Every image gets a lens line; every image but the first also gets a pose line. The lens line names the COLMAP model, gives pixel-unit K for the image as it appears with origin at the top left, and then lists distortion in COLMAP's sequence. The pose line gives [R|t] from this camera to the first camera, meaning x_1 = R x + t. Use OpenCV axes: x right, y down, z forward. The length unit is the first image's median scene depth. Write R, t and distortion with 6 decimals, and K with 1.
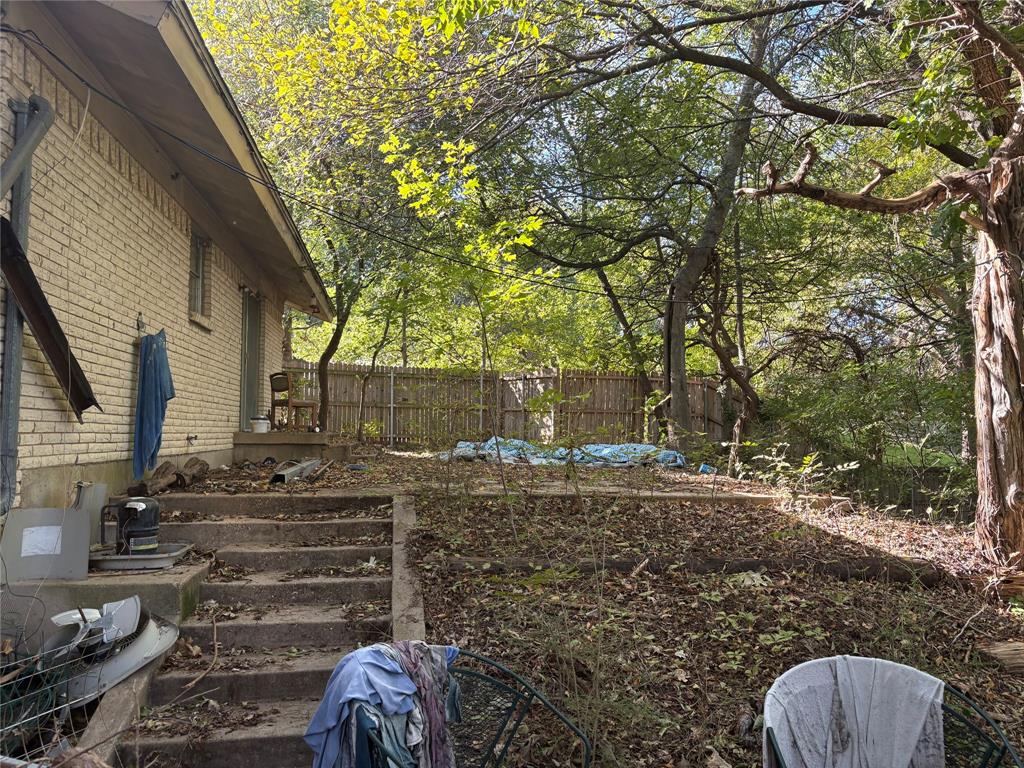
lens RADIAL K [[768.0, 0, 513.0], [0, 768.0, 388.8], [0, 0, 1]] dist [0.044801, -0.059484]
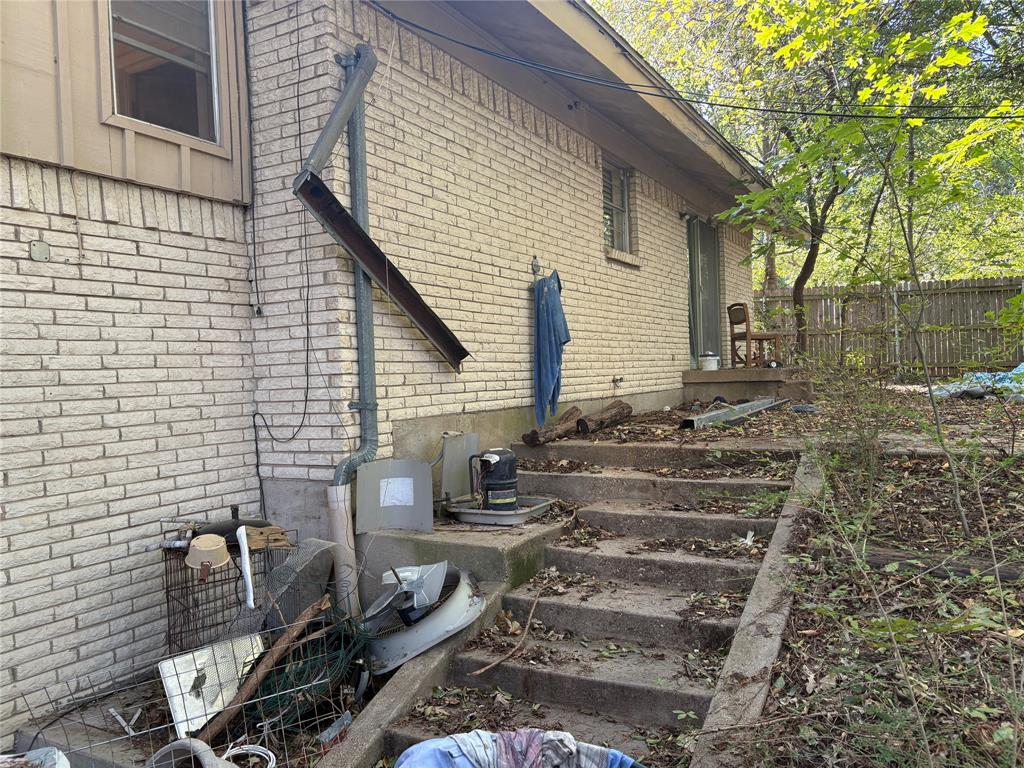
lens RADIAL K [[768.0, 0, 513.0], [0, 768.0, 388.8], [0, 0, 1]] dist [0.044801, -0.059484]
pose [[0.791121, -0.021974, -0.611264, 0.098792], [0.074984, 0.995301, 0.061269, 0.008365], [0.607046, -0.094306, 0.789051, 0.234600]]
